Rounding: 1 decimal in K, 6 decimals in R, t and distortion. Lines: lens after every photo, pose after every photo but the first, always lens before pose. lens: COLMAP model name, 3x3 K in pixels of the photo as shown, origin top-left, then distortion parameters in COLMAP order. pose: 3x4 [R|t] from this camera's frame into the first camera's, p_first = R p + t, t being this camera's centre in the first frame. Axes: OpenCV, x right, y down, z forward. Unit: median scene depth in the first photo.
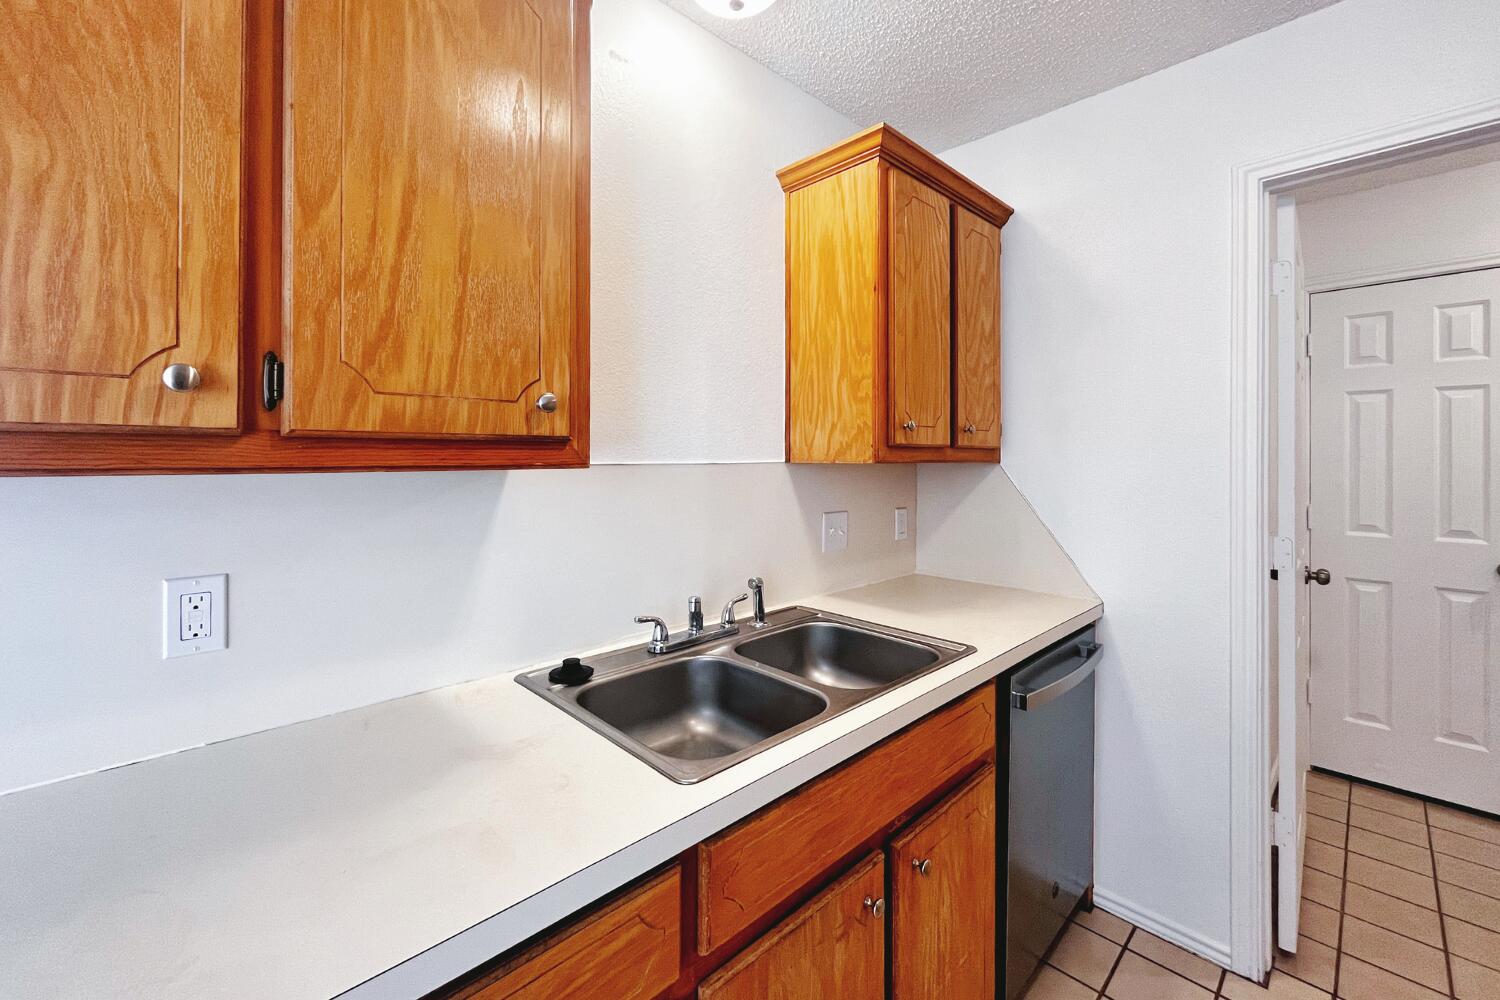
lens RADIAL K [[610.7, 0, 753.3], [0, 610.7, 458.6], [0, 0, 1]] dist [-0.000607, 0.000218]
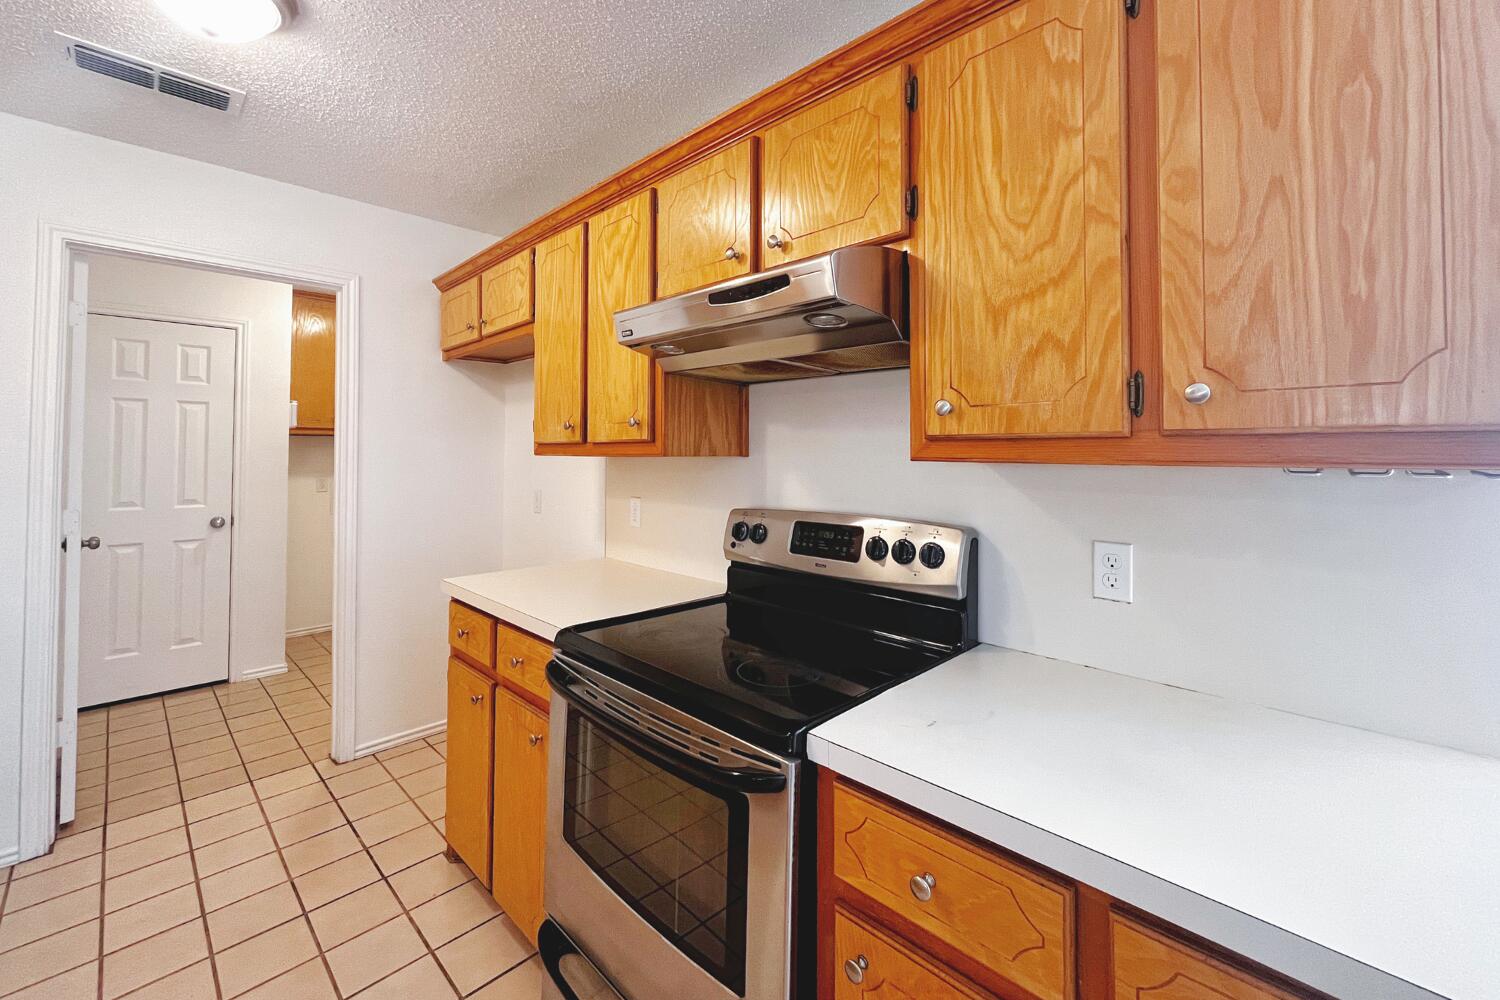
lens RADIAL K [[603.6, 0, 752.2], [0, 603.6, 444.7], [0, 0, 1]] dist [-0.008922, -0.000393]
pose [[-0.039318, 0.019712, 0.999032, -0.432001], [-0.009337, 0.999754, -0.020094, 0.000892], [-0.999183, -0.010118, -0.039124, -0.378442]]
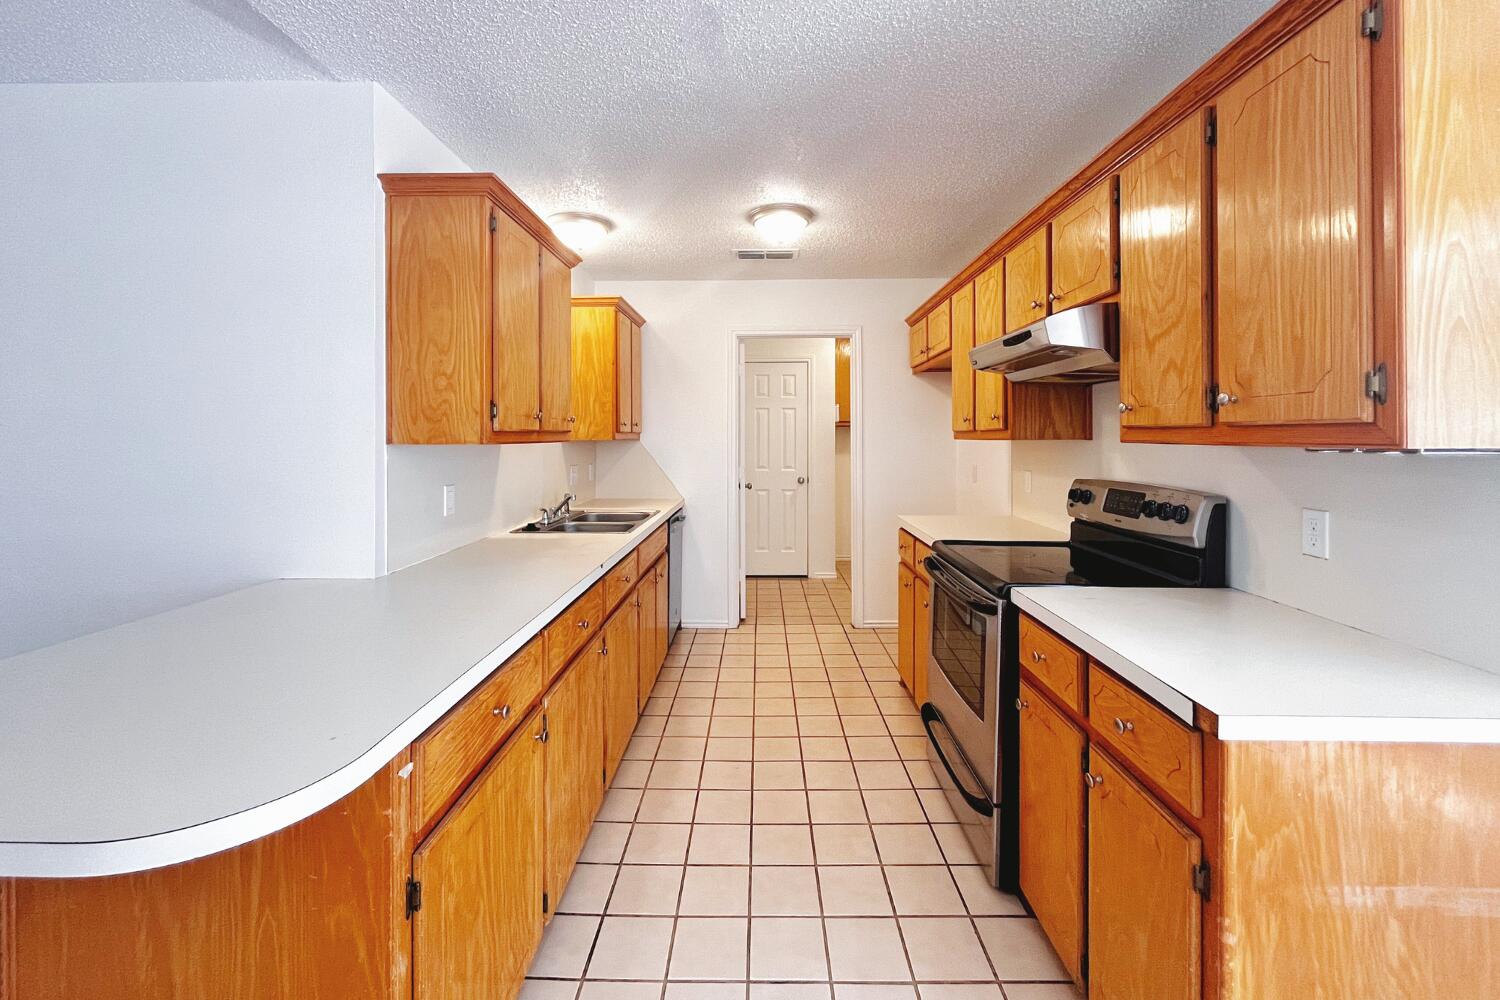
lens RADIAL K [[610.2, 0, 752.2], [0, 610.2, 447.5], [0, 0, 1]] dist [-0.000162, 0.000140]
pose [[0.709766, -0.012469, 0.704327, -0.901703], [-0.000552, 0.999833, 0.018257, -0.006445], [-0.704438, -0.013347, 0.709640, -0.853317]]
